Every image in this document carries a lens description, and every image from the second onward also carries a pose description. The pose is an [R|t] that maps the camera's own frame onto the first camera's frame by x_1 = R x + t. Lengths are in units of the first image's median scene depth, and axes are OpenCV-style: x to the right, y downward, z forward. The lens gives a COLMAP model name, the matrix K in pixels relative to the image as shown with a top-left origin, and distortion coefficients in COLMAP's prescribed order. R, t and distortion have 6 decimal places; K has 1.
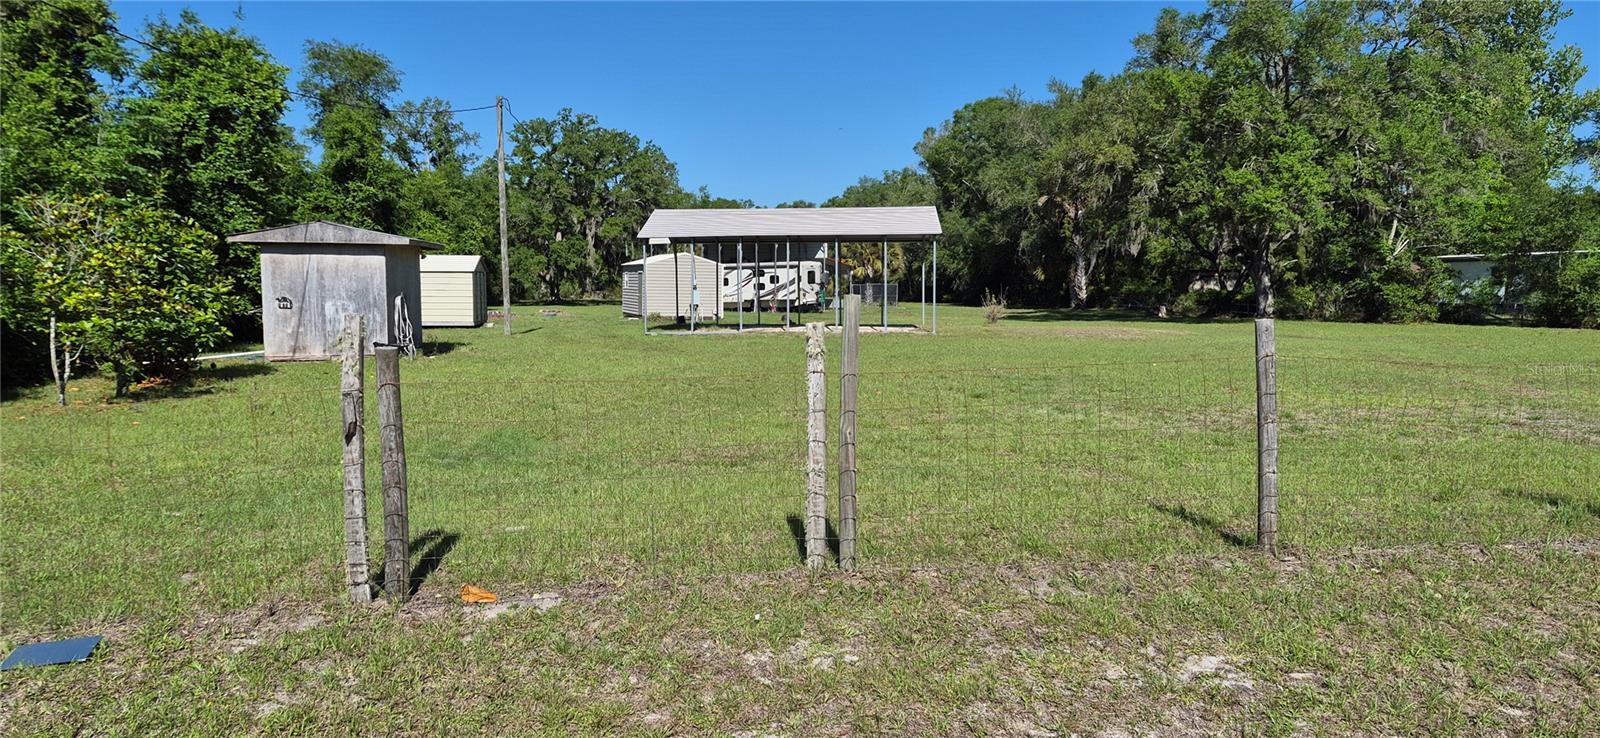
lens RADIAL K [[1093.5, 0, 776.3], [0, 1093.5, 373.7], [0, 0, 1]] dist [0.109281, -0.126379]
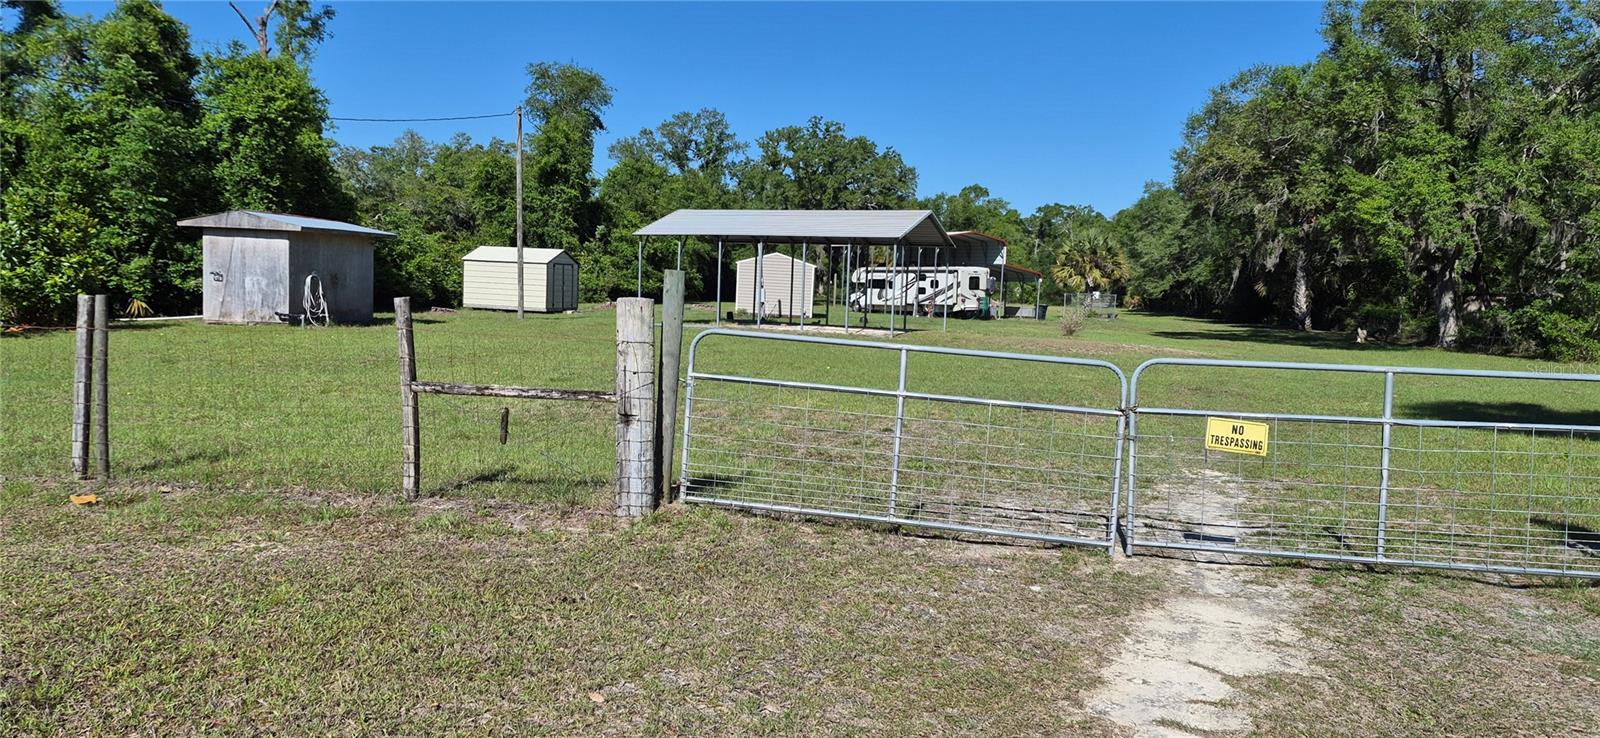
lens RADIAL K [[1093.5, 0, 776.9], [0, 1093.5, 367.0], [0, 0, 1]] dist [0.109281, -0.126379]
pose [[0.941018, 0.061608, -0.332700, 0.327130], [-0.065479, 0.997854, -0.000422, -0.002528], [0.331960, 0.022182, 0.943033, 0.031516]]
